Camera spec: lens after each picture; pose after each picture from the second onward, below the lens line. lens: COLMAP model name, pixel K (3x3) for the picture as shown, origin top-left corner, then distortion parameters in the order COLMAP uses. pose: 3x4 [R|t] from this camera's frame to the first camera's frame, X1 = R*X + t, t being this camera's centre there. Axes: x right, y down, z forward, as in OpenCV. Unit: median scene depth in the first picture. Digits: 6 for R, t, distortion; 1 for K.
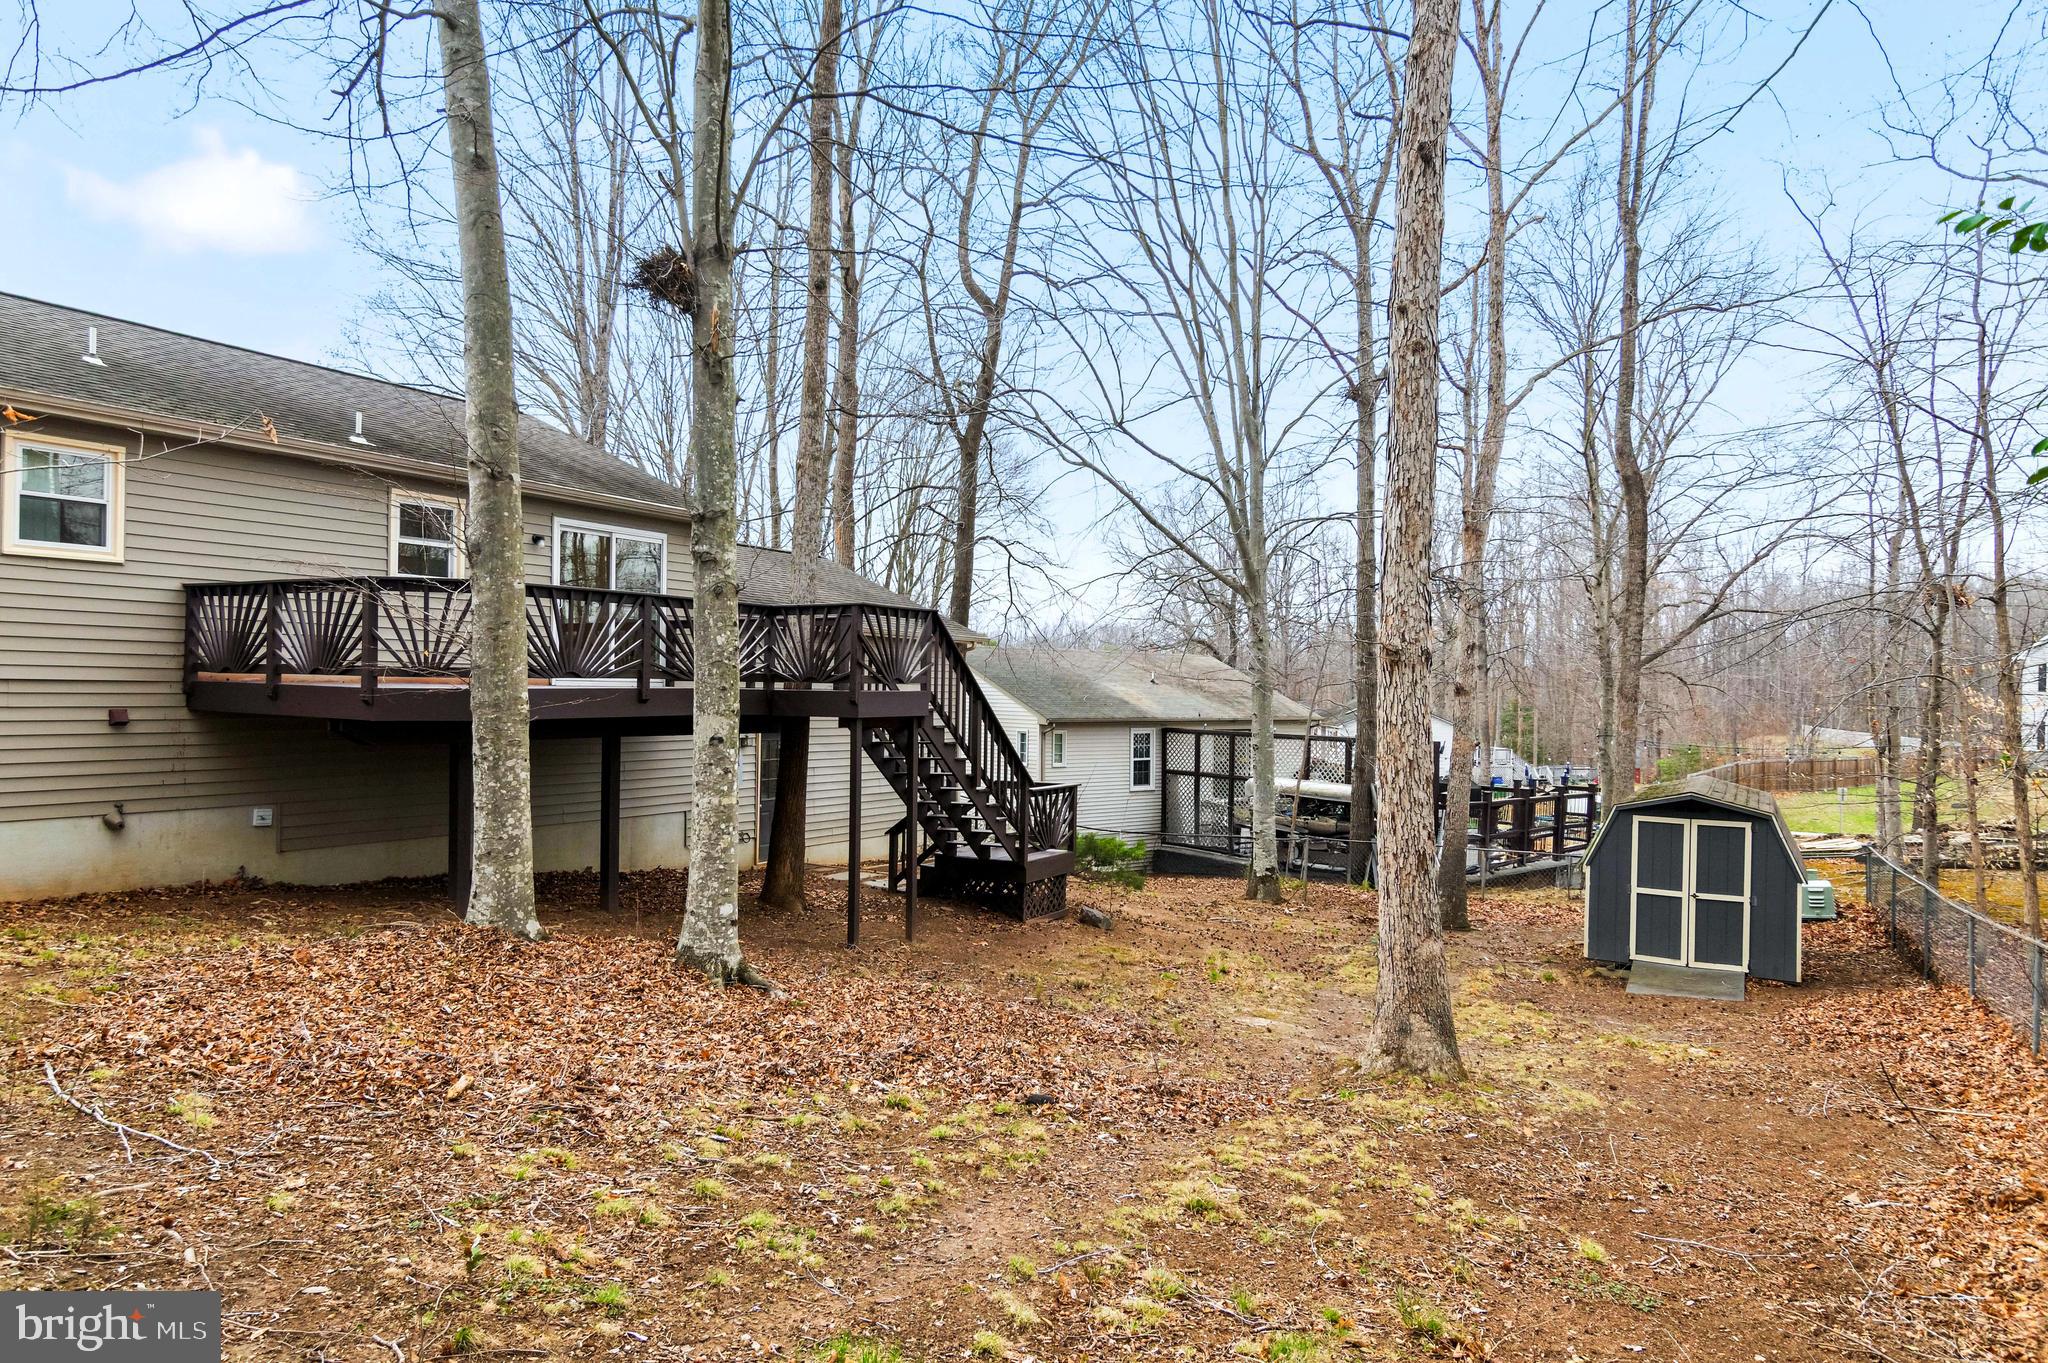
lens RADIAL K [[1252.3, 0, 1019.2], [0, 1252.3, 682.4], [0, 0, 1]] dist [-0.005030, 0.002576]
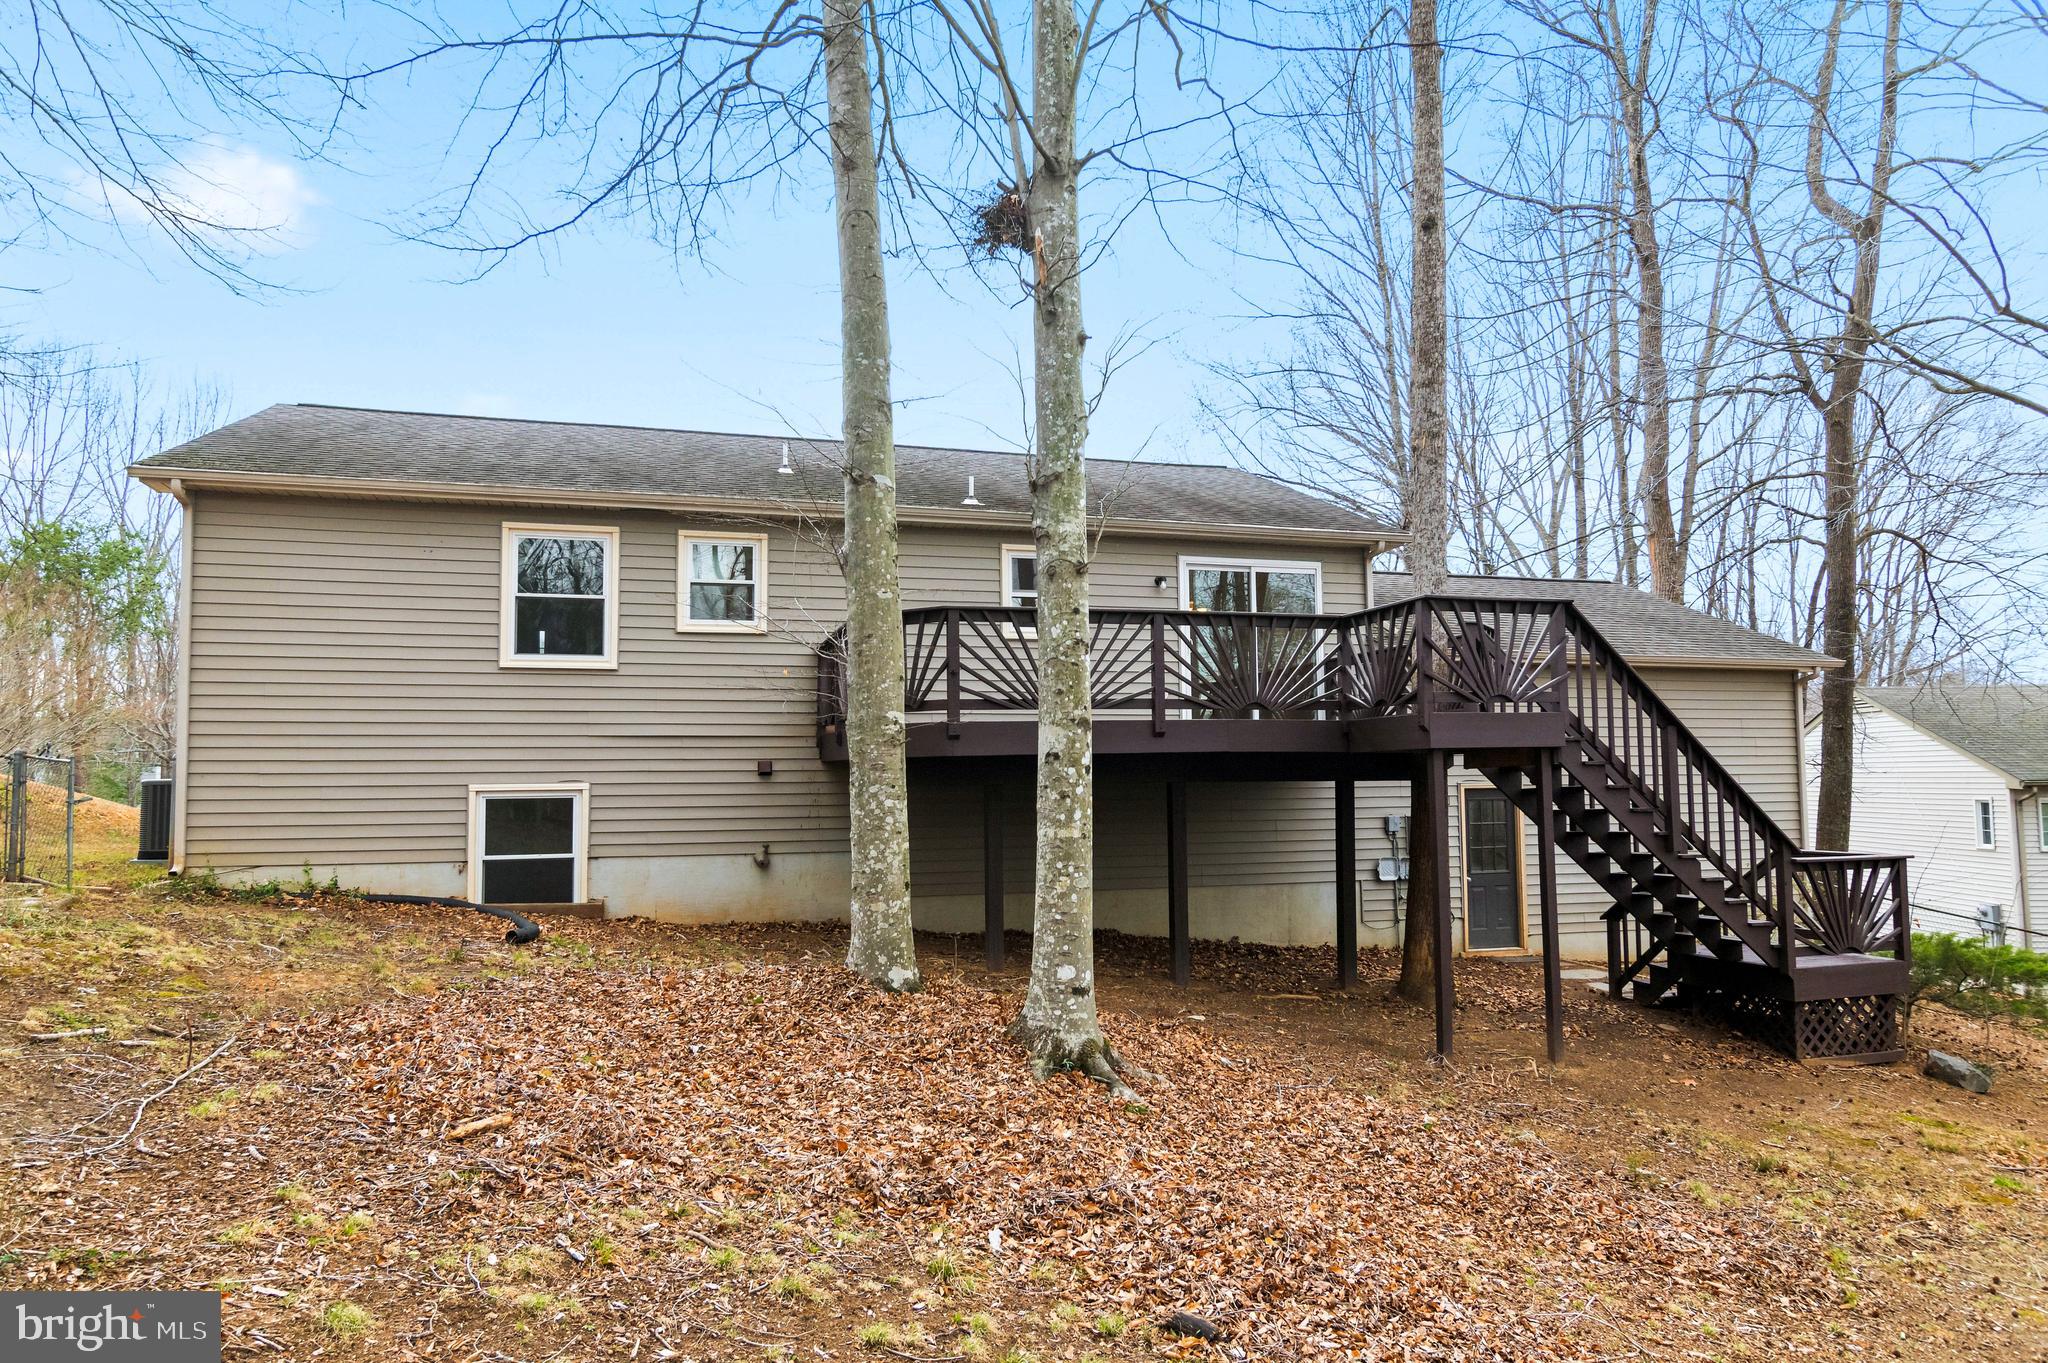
lens RADIAL K [[1252.3, 0, 1024.4], [0, 1252.3, 688.7], [0, 0, 1]] dist [-0.005030, 0.002576]
pose [[0.735177, -0.072489, -0.673988, 0.218736], [0.025000, 0.996489, -0.079905, 0.050755], [0.677414, 0.041895, 0.734408, 0.305759]]
